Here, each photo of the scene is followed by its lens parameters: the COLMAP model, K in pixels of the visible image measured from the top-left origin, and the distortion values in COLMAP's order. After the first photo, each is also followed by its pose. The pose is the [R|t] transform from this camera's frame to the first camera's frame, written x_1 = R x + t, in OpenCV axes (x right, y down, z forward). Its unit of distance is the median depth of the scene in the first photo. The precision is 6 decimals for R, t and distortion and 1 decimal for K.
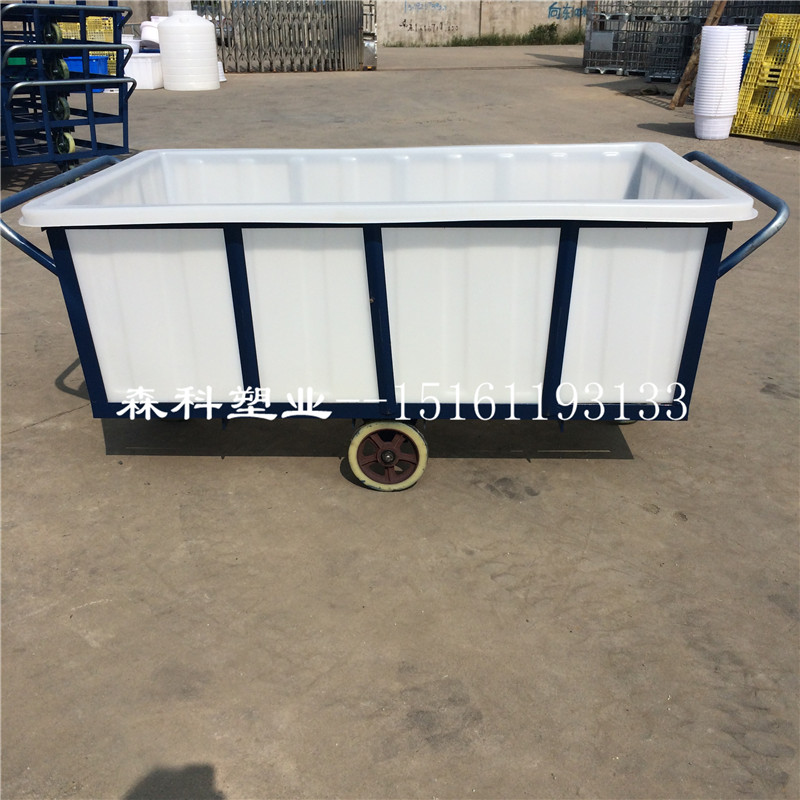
lens RADIAL K [[897.3, 0, 400.0], [0, 897.3, 400.0], [0, 0, 1]] dist [0.065025, -0.067344]
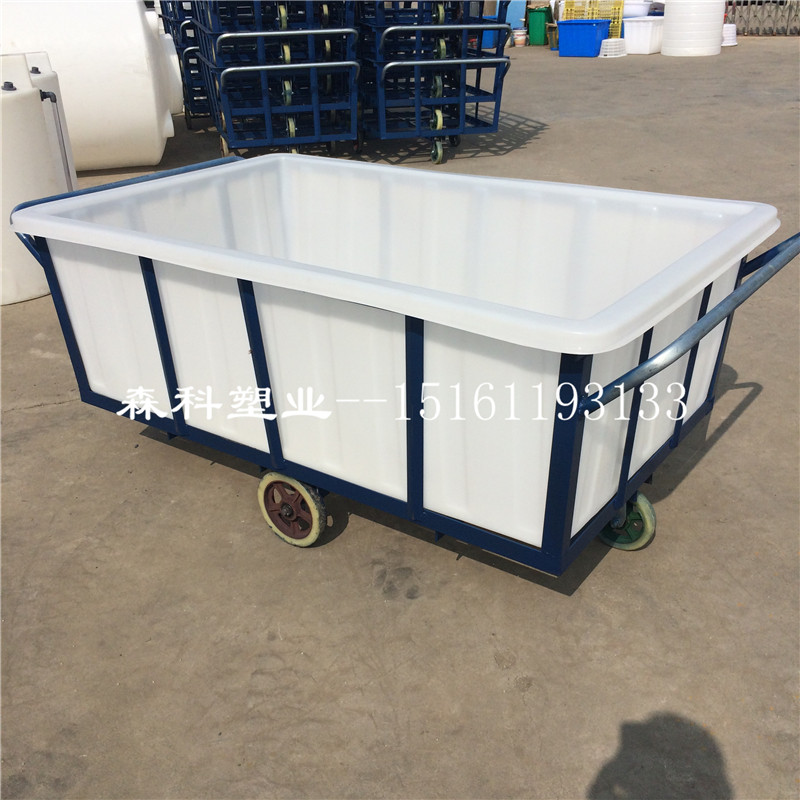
lens RADIAL K [[897.3, 0, 400.0], [0, 897.3, 400.0], [0, 0, 1]] dist [0.065025, -0.067344]
pose [[0.836563, 0.214792, -0.504011, 0.557081], [-0.192099, 0.976538, 0.097319, -0.171339], [0.513089, 0.015407, 0.858197, 0.243004]]
